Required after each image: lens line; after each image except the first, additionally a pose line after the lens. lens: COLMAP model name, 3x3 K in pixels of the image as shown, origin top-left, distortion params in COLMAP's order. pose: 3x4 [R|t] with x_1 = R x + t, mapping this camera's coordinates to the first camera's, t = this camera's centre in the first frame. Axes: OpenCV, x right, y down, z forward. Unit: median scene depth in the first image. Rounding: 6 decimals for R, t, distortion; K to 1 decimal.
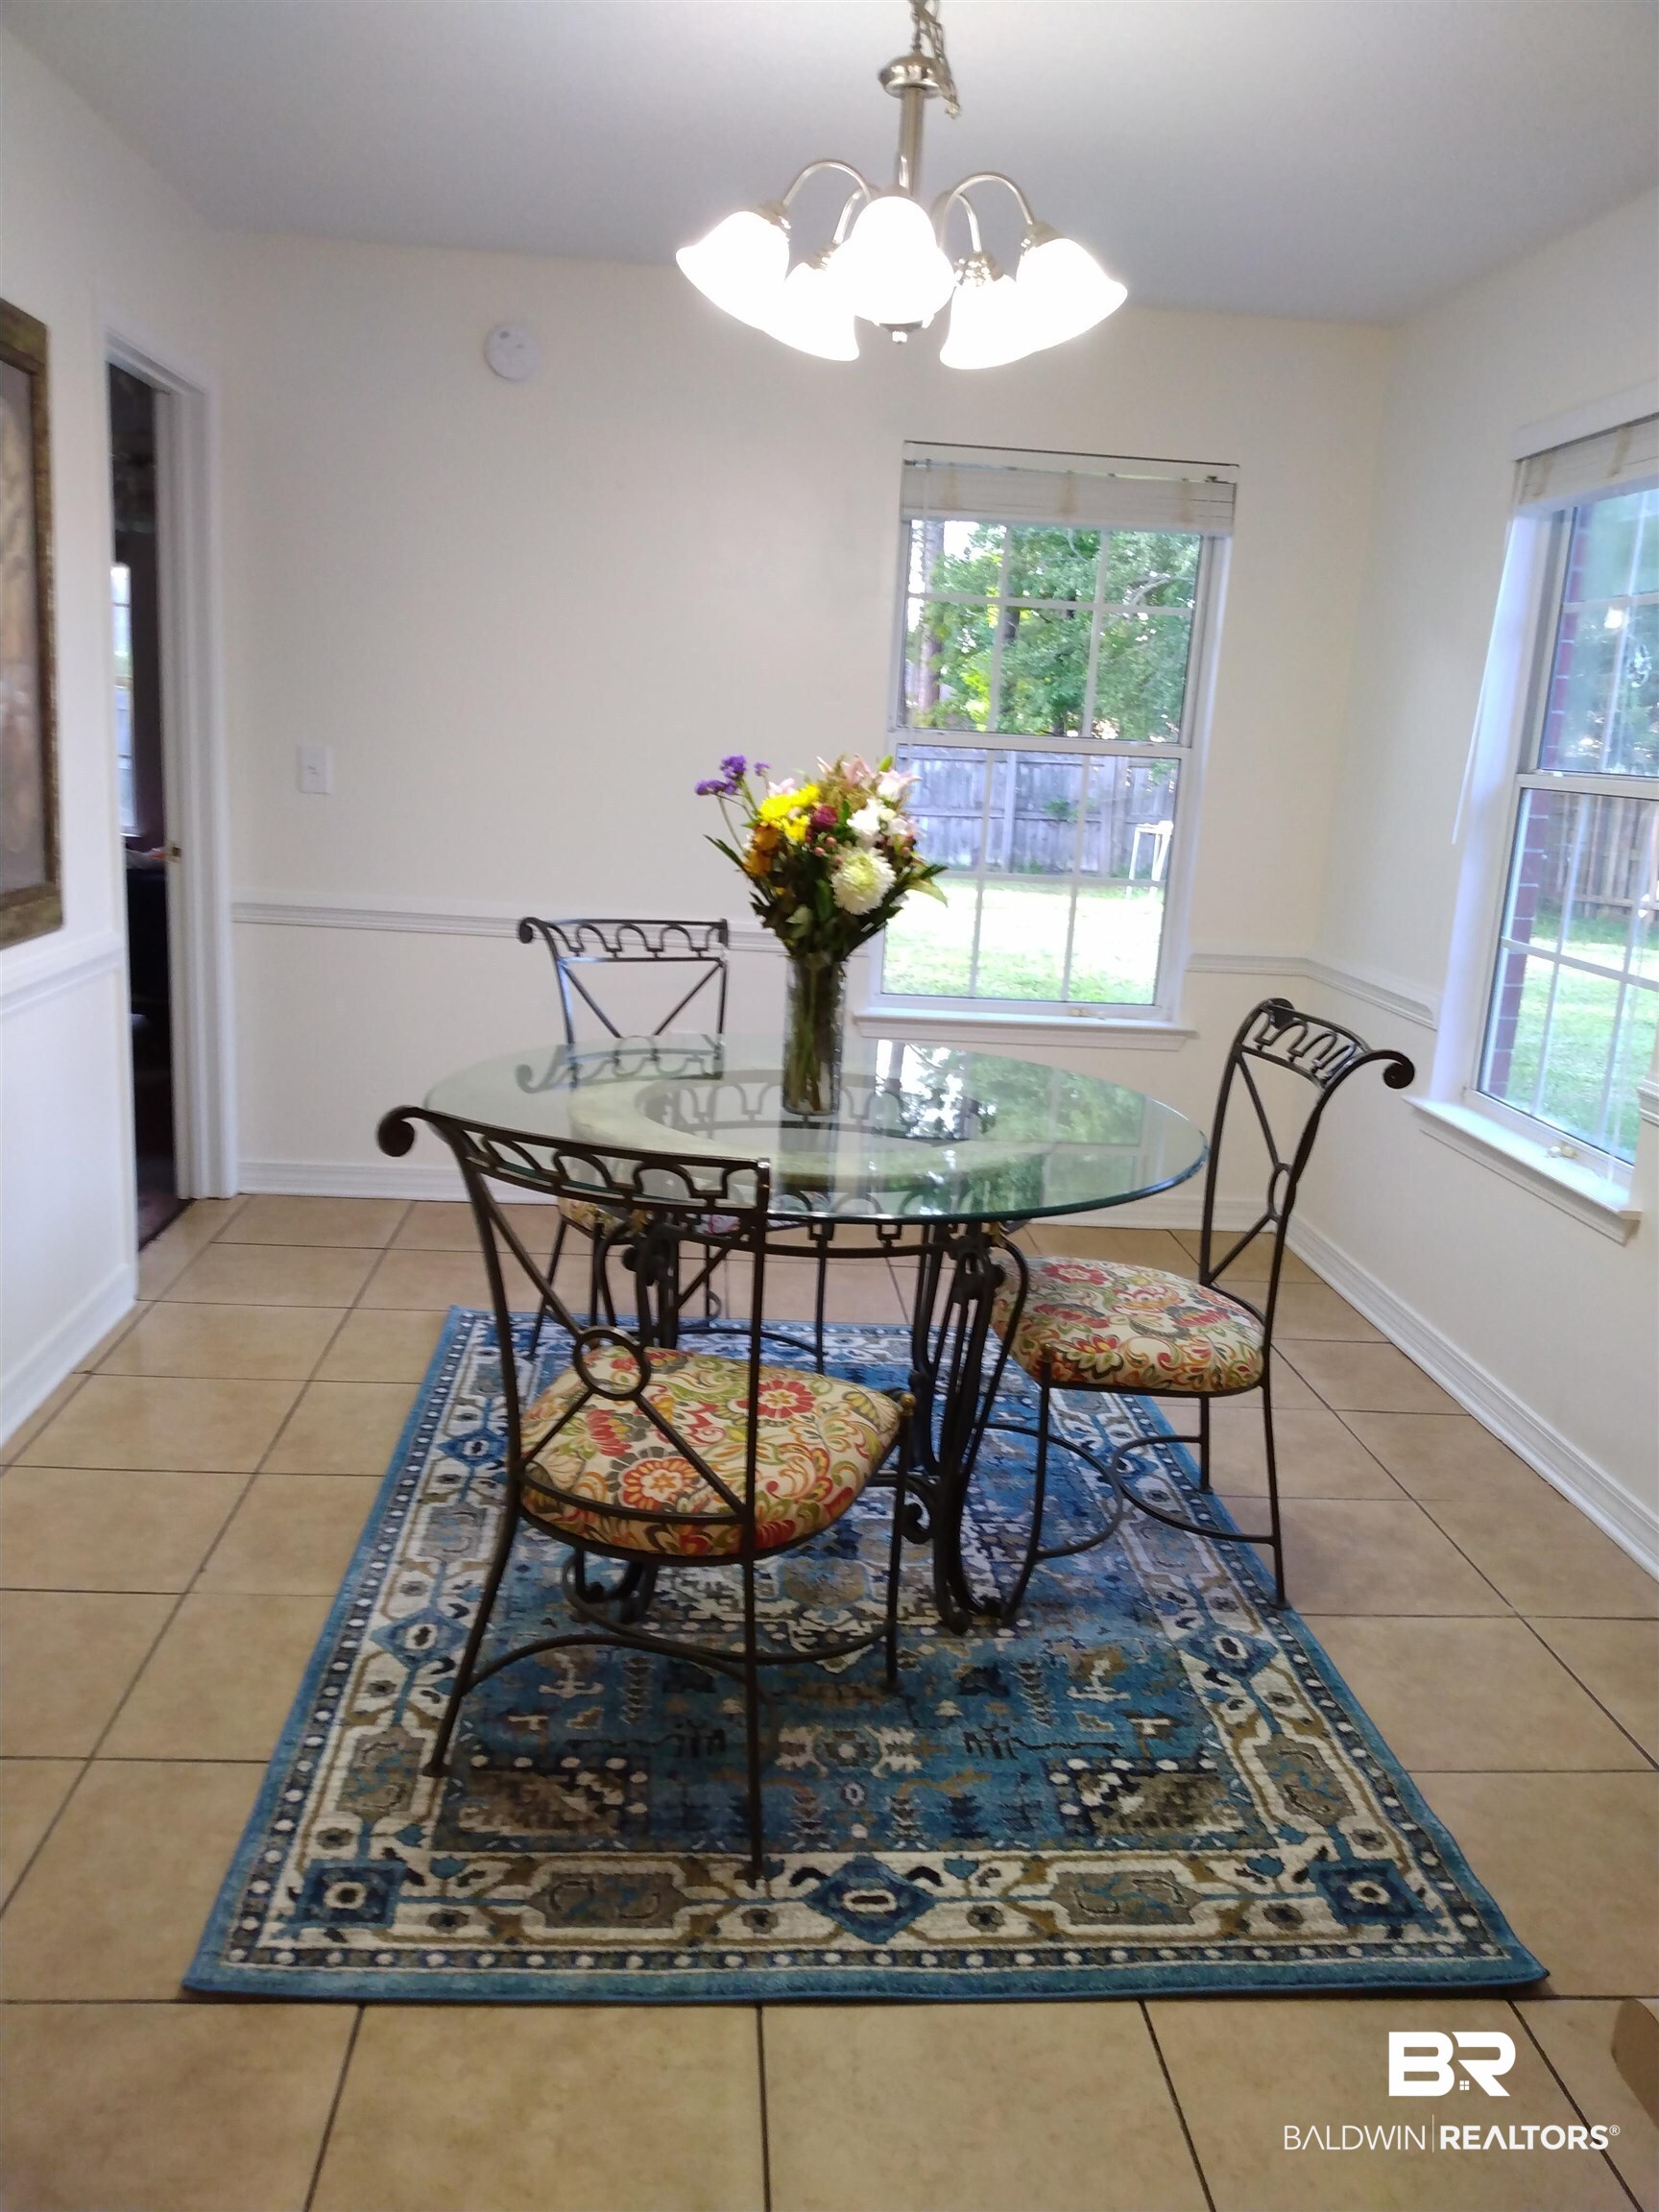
lens RADIAL K [[1702.4, 0, 829.5], [0, 1702.4, 1106.0], [0, 0, 1]] dist [0.125912, -0.262075]
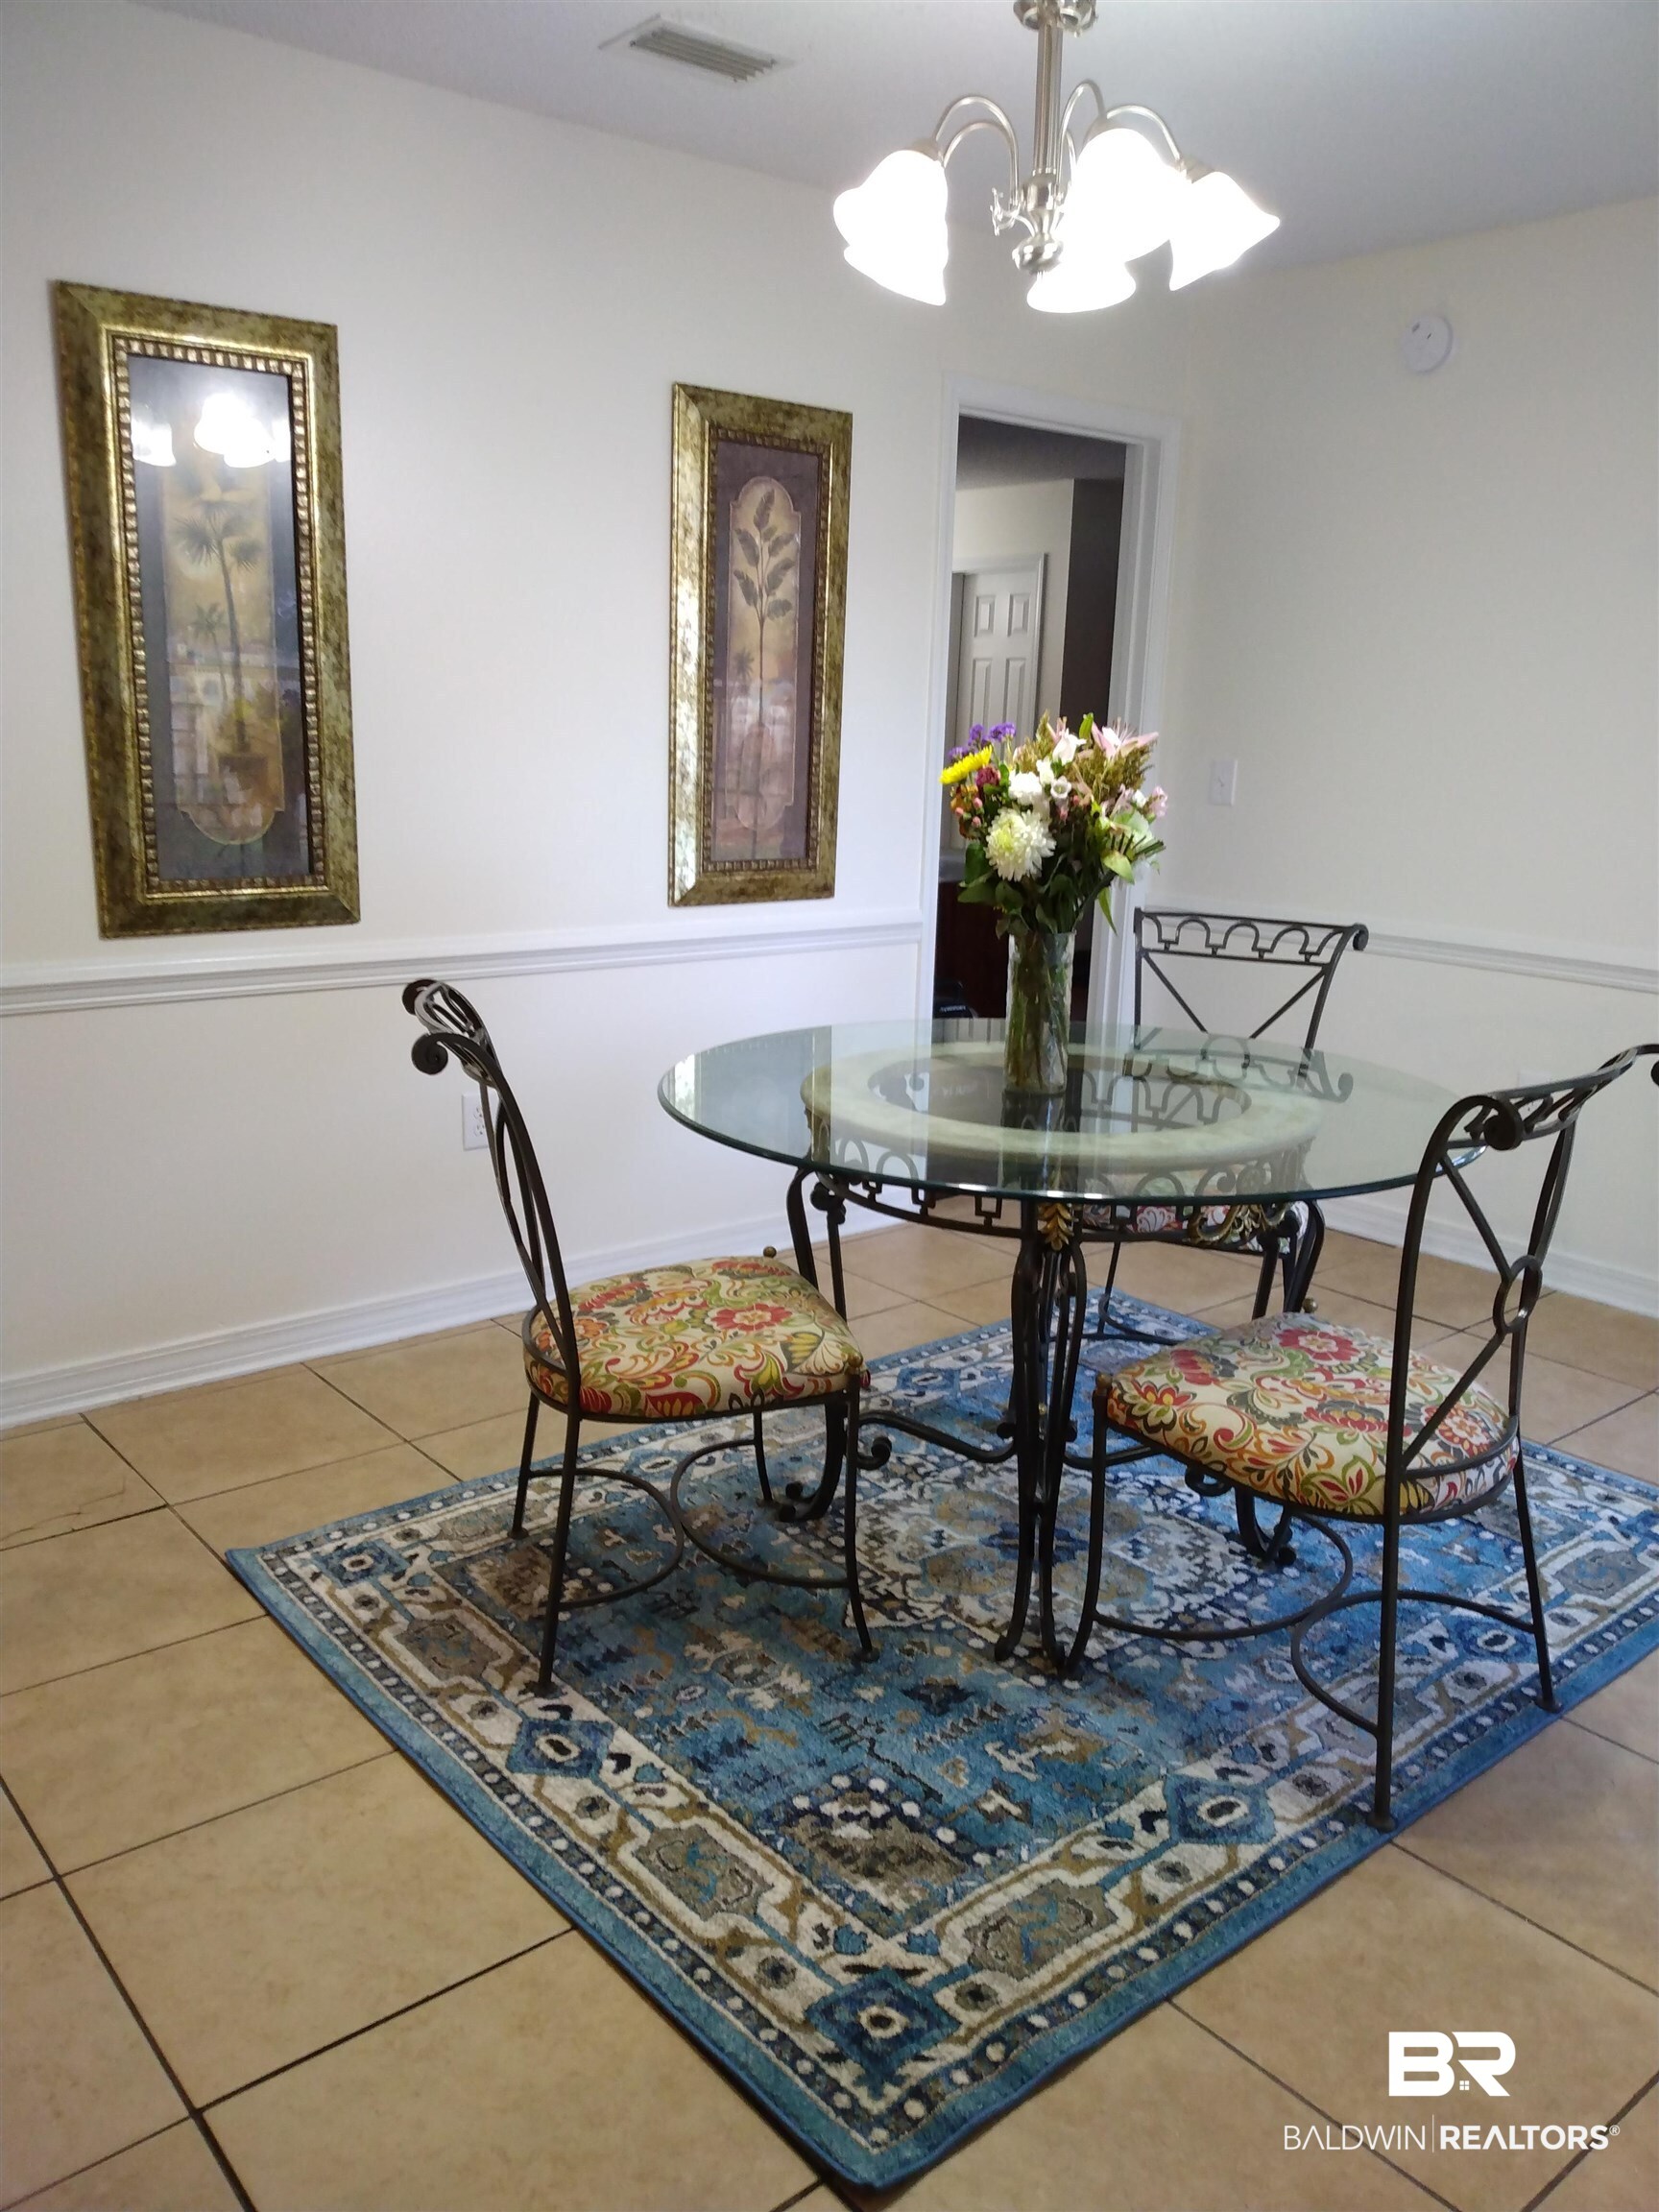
lens RADIAL K [[1702.4, 0, 829.5], [0, 1702.4, 1106.0], [0, 0, 1]] dist [0.125912, -0.262075]
pose [[0.580121, 0.139020, -0.802579, 0.760037], [-0.170683, 0.984199, 0.047106, -0.014928], [0.796446, 0.109660, 0.594683, 0.360070]]
